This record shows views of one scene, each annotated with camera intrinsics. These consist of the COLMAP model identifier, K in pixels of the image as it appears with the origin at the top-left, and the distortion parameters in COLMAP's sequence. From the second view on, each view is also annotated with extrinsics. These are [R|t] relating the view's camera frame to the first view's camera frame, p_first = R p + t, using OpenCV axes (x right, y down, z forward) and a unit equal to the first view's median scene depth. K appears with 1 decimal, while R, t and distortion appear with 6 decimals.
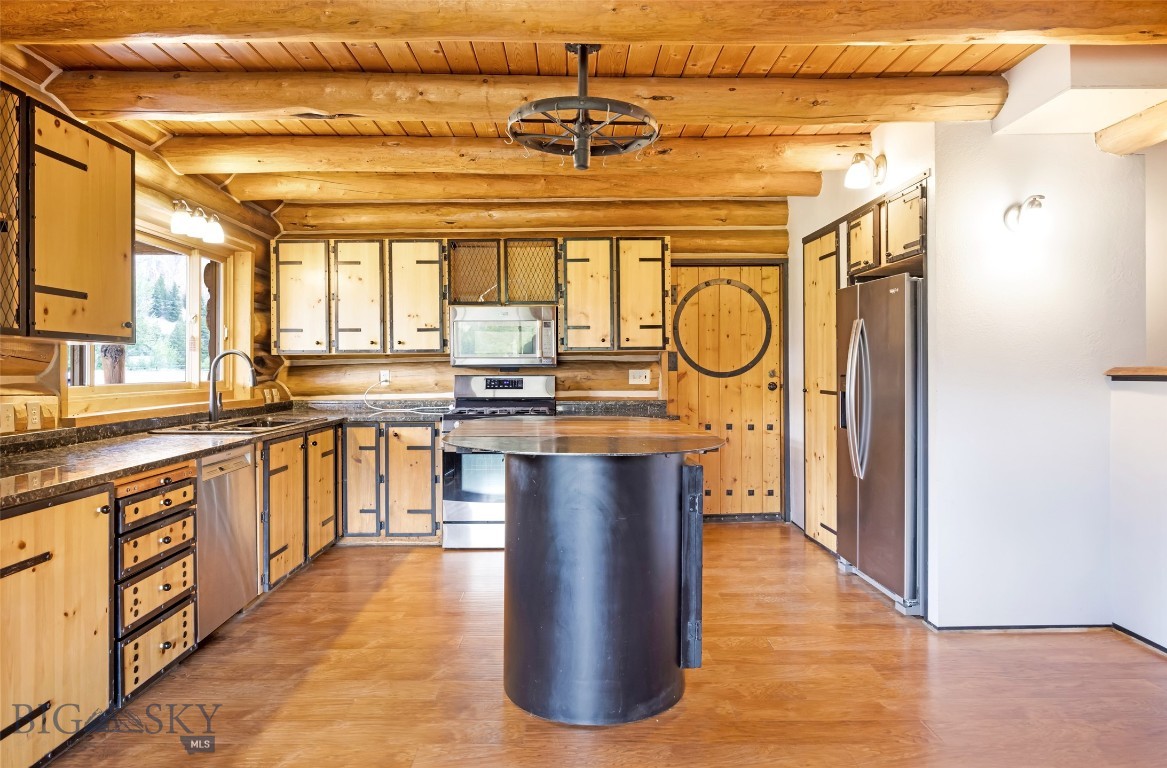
lens RADIAL K [[717.9, 0, 571.5], [0, 717.9, 372.5], [0, 0, 1]] dist [-0.008814, 0.002709]
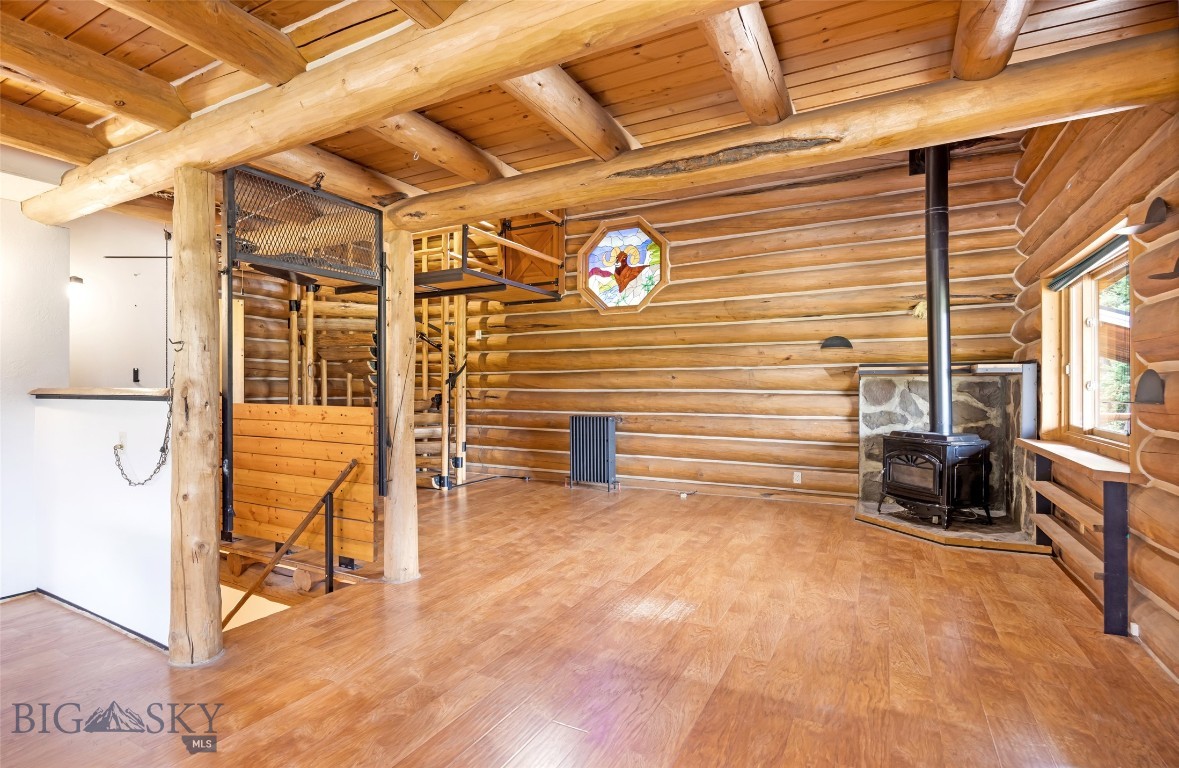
lens RADIAL K [[578.1, 0, 570.5], [0, 578.1, 385.2], [0, 0, 1]] dist [-0.018676, 0.003303]
pose [[0.479753, 0.007997, 0.877367, 0.276387], [0.002717, 0.999940, -0.010599, -0.000167], [-0.877399, 0.007469, 0.479703, -0.283860]]
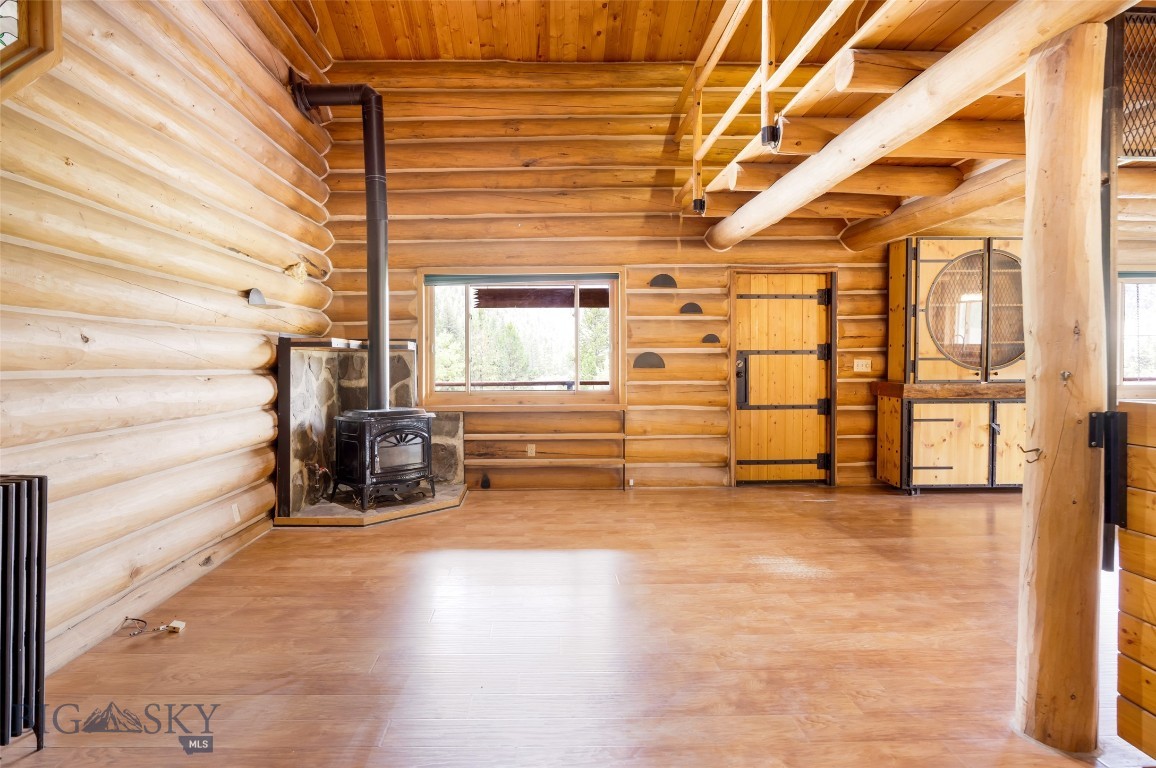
lens RADIAL K [[617.6, 0, 557.4], [0, 617.6, 369.9], [0, 0, 1]] dist [-0.011702, 0.001687]
pose [[-0.999705, 0.014881, -0.019194, 1.436697], [0.014522, 0.999719, 0.018720, -0.011250], [0.019467, 0.018436, -0.999641, 0.951262]]
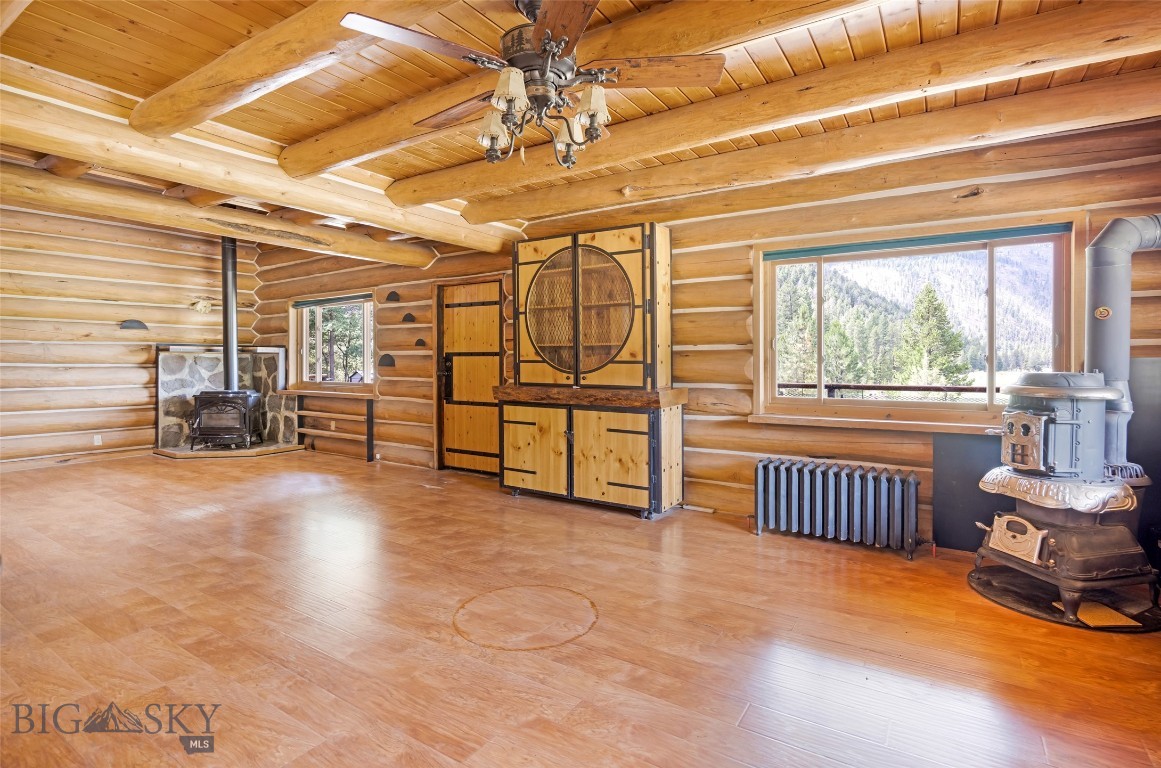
lens RADIAL K [[556.1, 0, 580.4], [0, 556.1, 362.3], [0, 0, 1]] dist [-0.008441, -0.000366]
pose [[-0.839333, 0.005270, 0.543593, -0.250610], [0.009225, 0.999947, 0.004551, -0.000232], [-0.543540, 0.008834, -0.839337, 0.555117]]
